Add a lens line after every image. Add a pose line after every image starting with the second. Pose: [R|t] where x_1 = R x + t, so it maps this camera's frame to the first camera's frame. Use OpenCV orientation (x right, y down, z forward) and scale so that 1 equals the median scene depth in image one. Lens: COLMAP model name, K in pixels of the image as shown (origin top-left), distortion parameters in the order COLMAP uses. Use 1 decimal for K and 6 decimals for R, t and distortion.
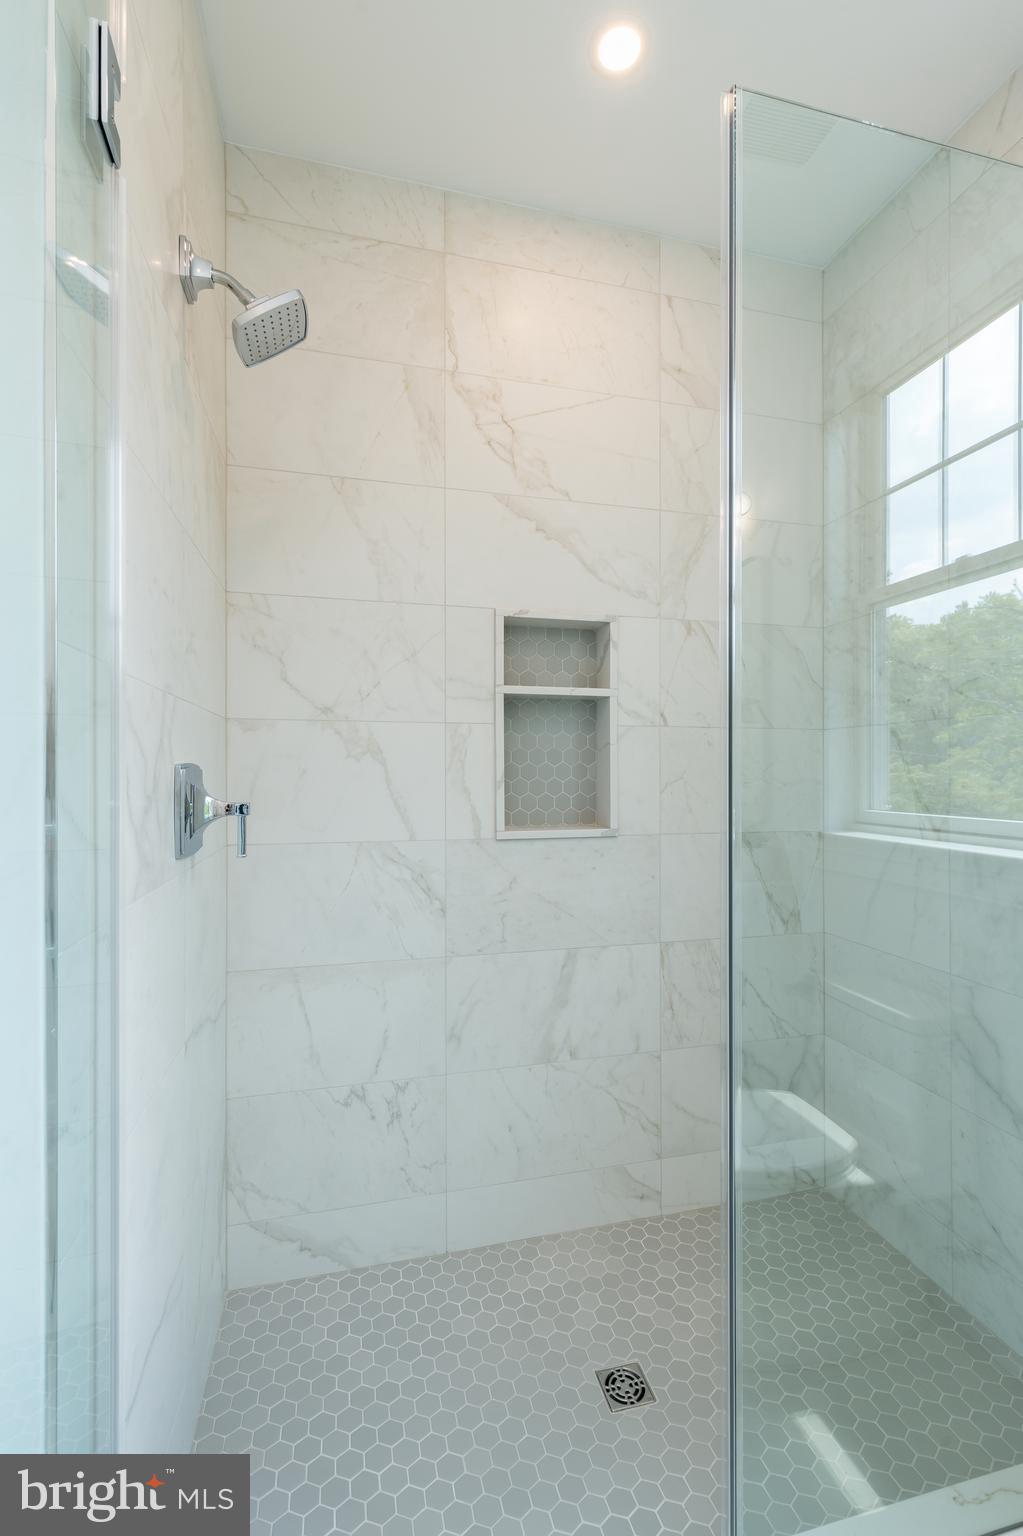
lens RADIAL K [[699.9, 0, 514.1], [0, 699.9, 773.4], [0, 0, 1]] dist [0.002345, -0.000372]
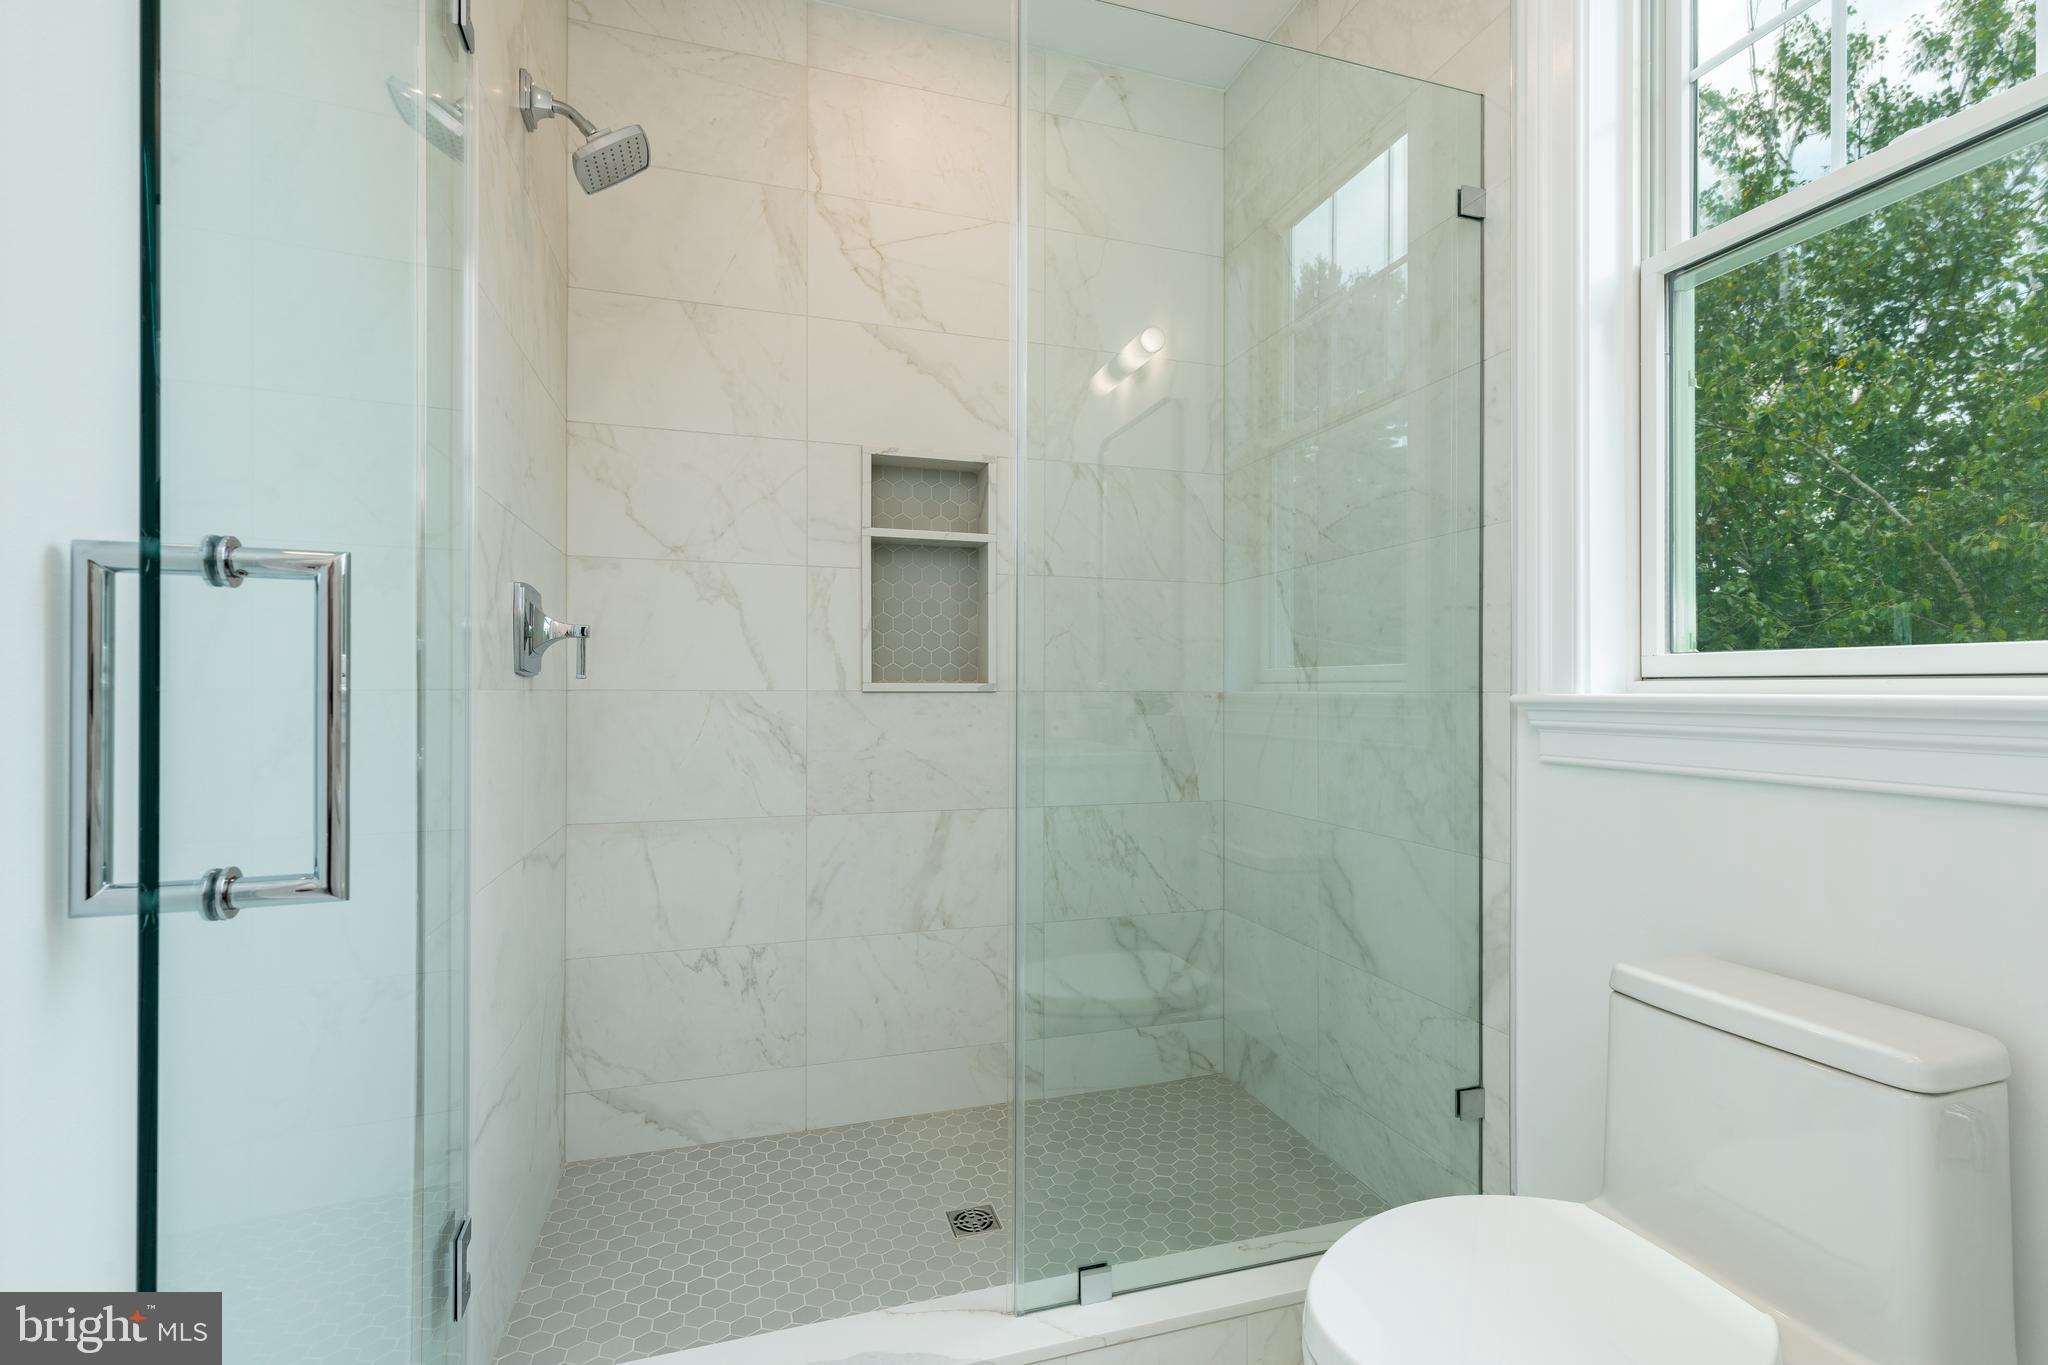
lens RADIAL K [[933.2, 0, 1020.9], [0, 933.2, 682.9], [0, 0, 1]] dist [0.002345, -0.000372]
pose [[0.998223, 0.002462, 0.059538, 0.115917], [-0.002326, 0.999995, -0.002357, 0.088002], [-0.059543, 0.002214, 0.998223, -0.269820]]
